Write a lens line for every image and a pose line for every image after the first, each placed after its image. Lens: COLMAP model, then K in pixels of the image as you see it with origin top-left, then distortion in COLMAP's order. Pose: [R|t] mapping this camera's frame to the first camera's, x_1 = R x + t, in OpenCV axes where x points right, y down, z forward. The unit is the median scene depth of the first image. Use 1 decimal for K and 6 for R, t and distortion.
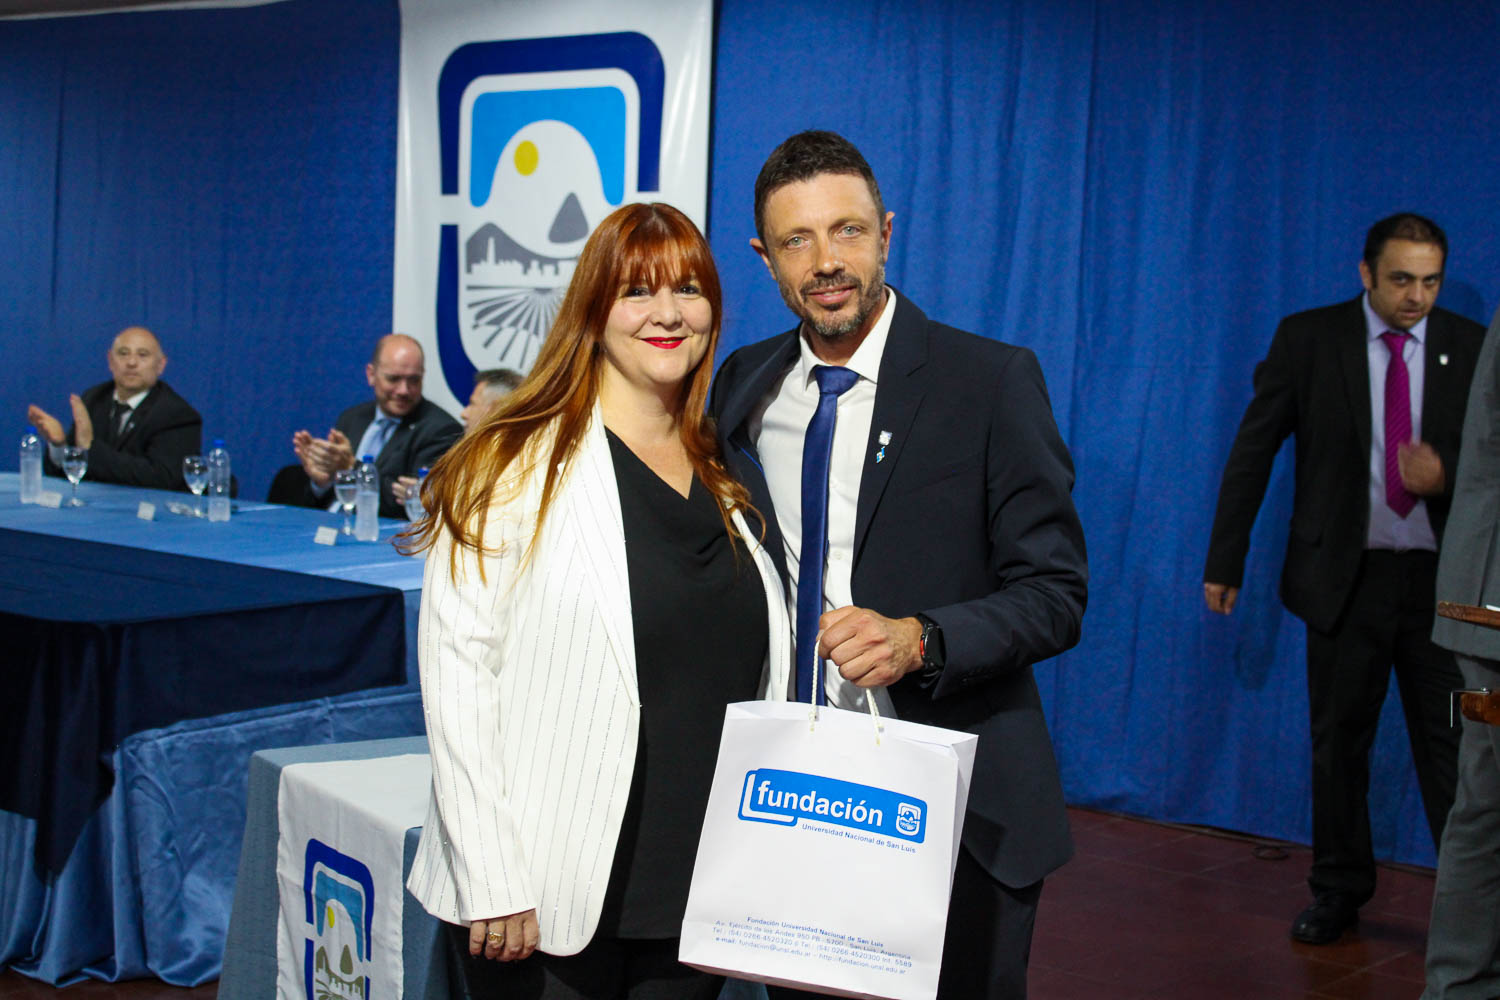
lens RADIAL K [[2533.9, 0, 754.0], [0, 2533.9, 527.4], [0, 0, 1]] dist [0.008707, 0.000000]
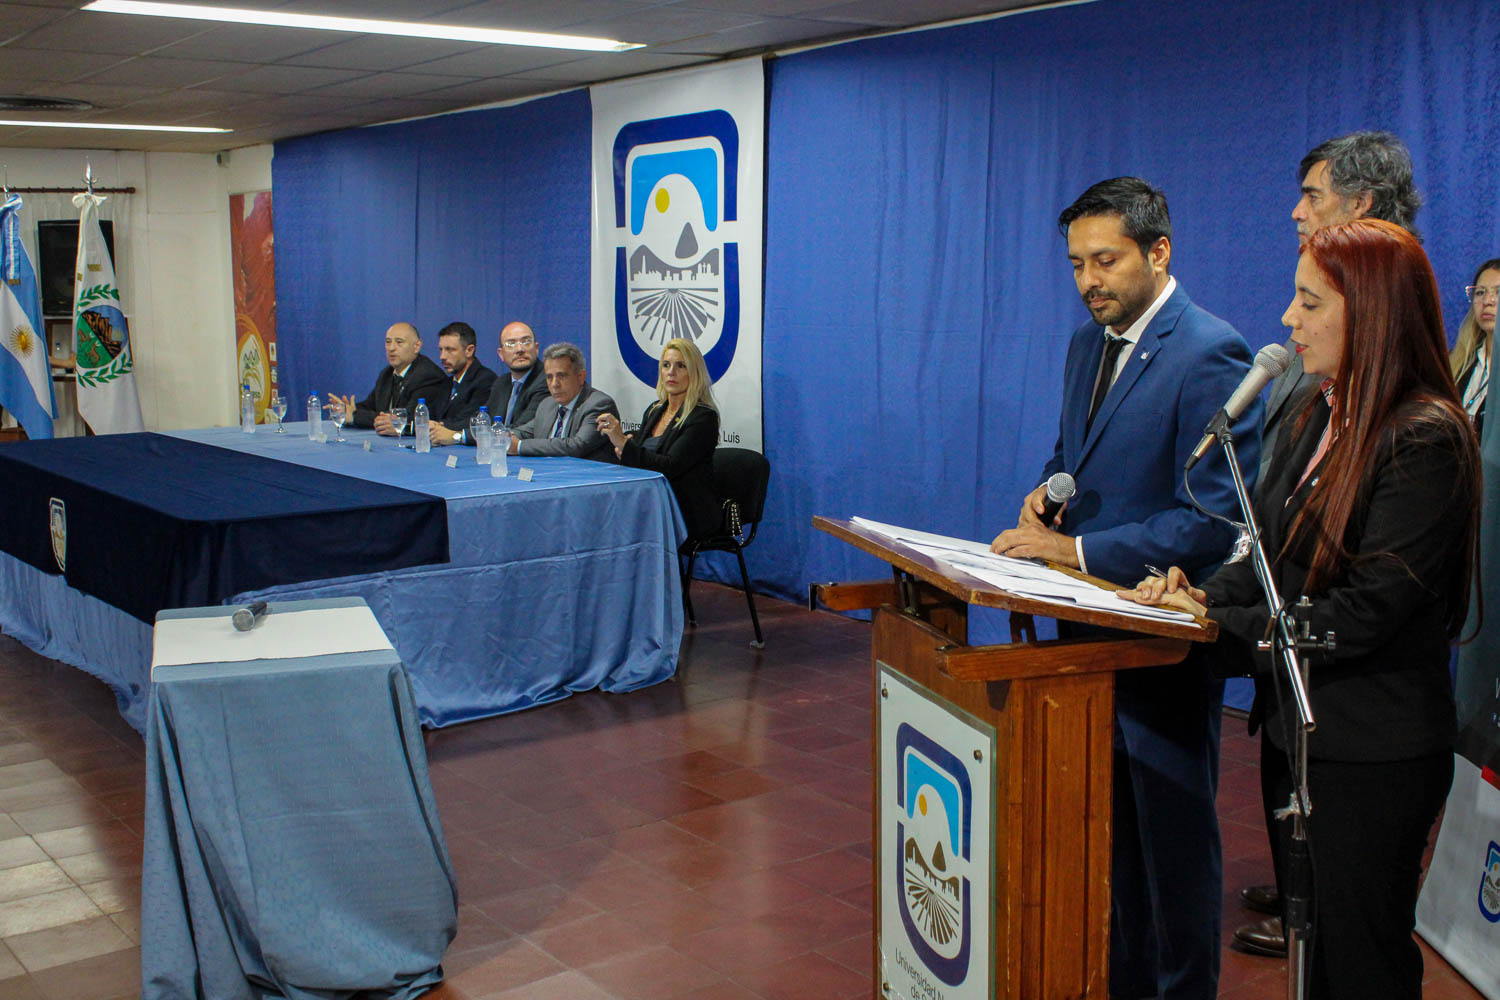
lens RADIAL K [[1699.2, 0, 785.2], [0, 1699.2, 524.0], [0, 0, 1]] dist [-0.086046, 0.000000]
pose [[0.977066, 0.003906, -0.212902, 0.215690], [0.005745, 0.998984, 0.044691, -0.003088], [0.212860, -0.044889, 0.976051, 0.063376]]
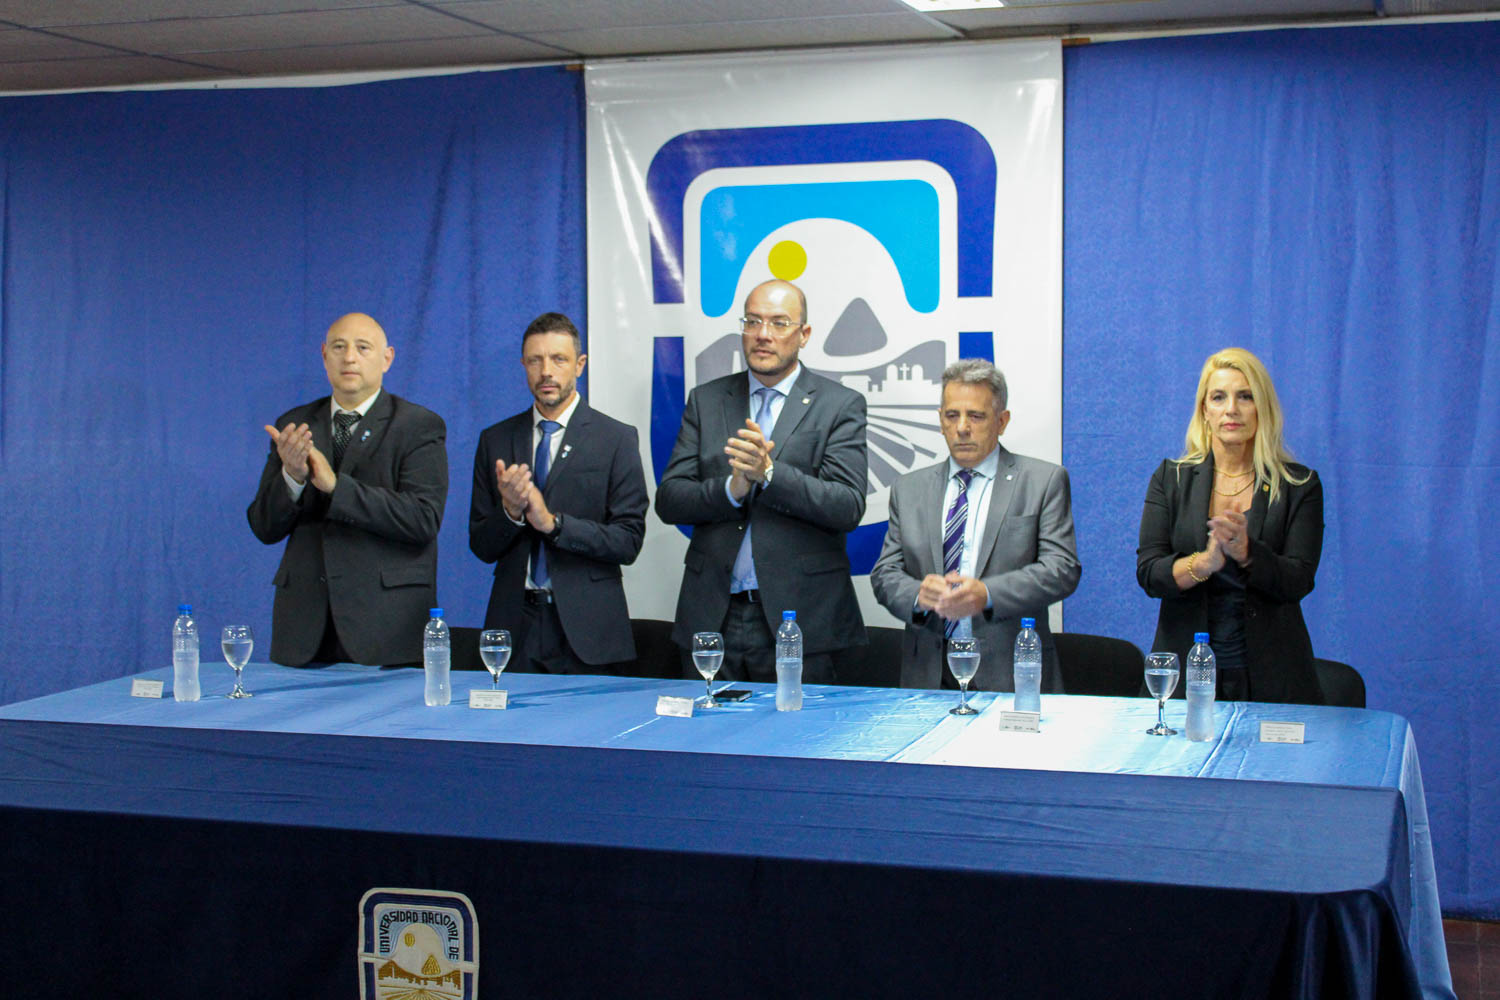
lens RADIAL K [[2214.5, 0, 668.9], [0, 2214.5, 516.1], [0, 0, 1]] dist [-0.031560, 0.000000]
pose [[0.922206, -0.053902, 0.382924, -0.495317], [0.064621, 0.997795, -0.015173, -0.054667], [-0.381261, 0.038738, 0.923655, 0.349598]]
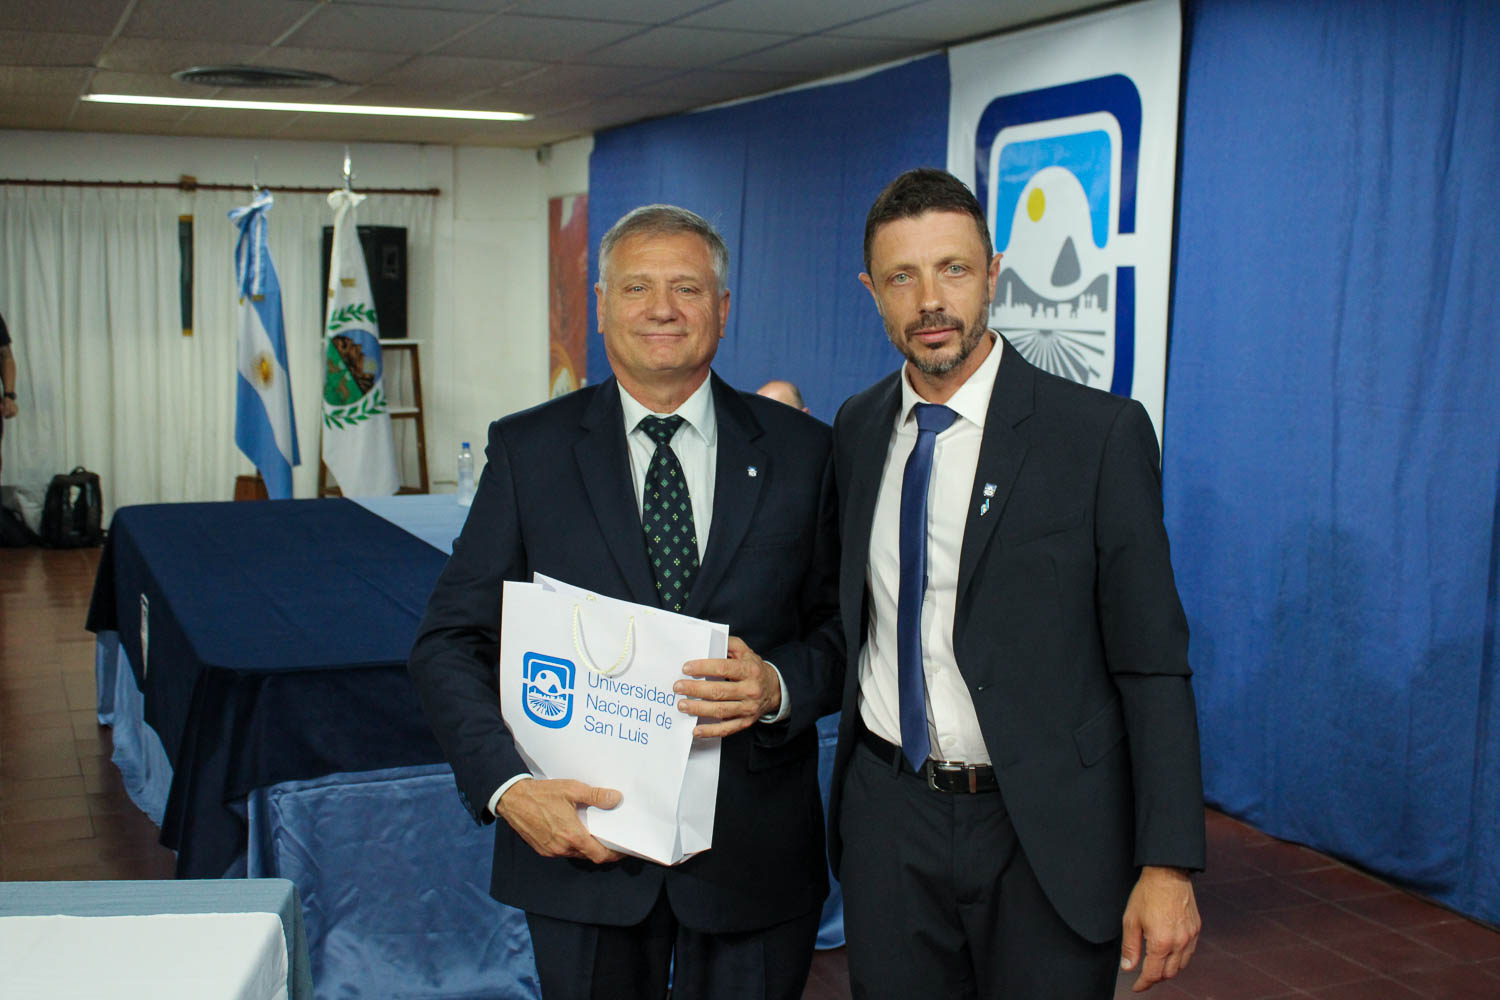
lens RADIAL K [[1862.6, 0, 792.7], [0, 1862.6, 489.5], [0, 0, 1]] dist [-0.065017, 0.000000]
pose [[0.893488, 0.034832, -0.447733, 0.188994], [-0.037767, 0.999284, 0.002374, -0.031904], [0.447495, 0.014788, 0.894164, 0.323024]]
